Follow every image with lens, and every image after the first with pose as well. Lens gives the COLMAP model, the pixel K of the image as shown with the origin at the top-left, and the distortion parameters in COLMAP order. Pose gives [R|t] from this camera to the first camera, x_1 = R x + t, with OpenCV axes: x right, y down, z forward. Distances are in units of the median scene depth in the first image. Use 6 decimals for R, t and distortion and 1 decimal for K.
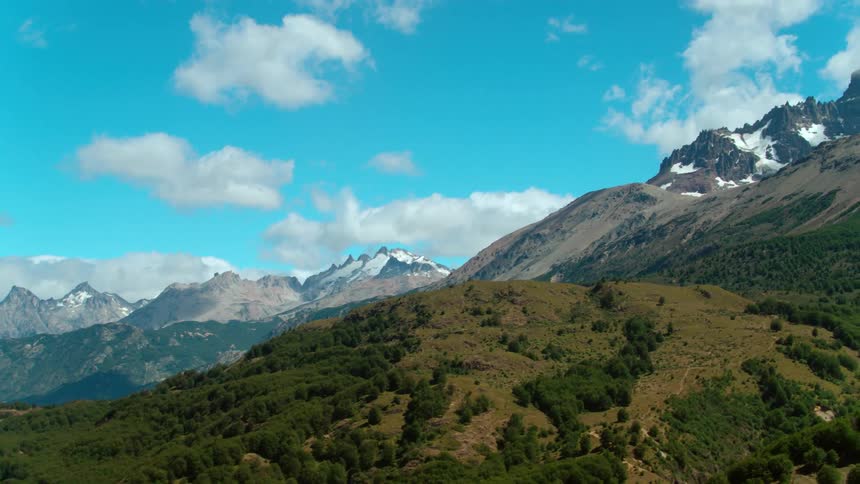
lens RADIAL K [[1211.8, 0, 430.0], [0, 1211.8, 242.0], [0, 0, 1]] dist [-0.099434, 0.141632]
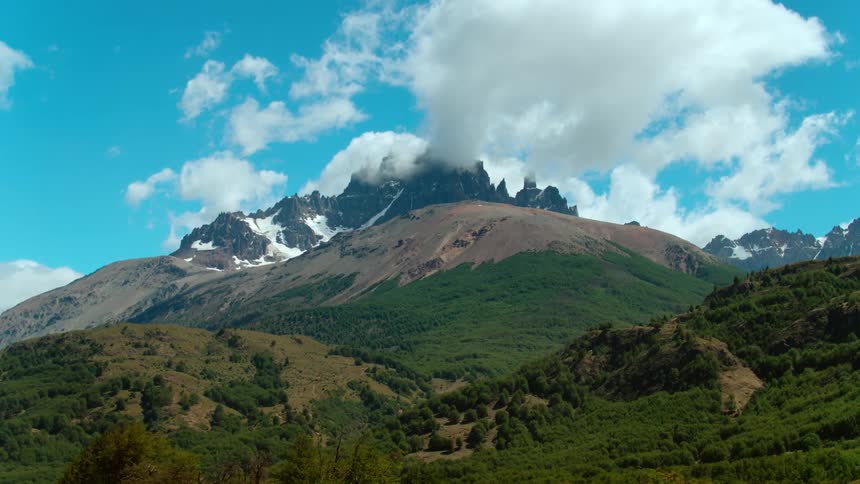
lens RADIAL K [[1211.8, 0, 430.0], [0, 1211.8, 242.0], [0, 0, 1]] dist [-0.099434, 0.141632]
pose [[0.906803, 0.075429, 0.414751, -0.101814], [-0.048775, 0.996027, -0.074504, 0.012947], [-0.418723, 0.047331, 0.906880, -0.144057]]
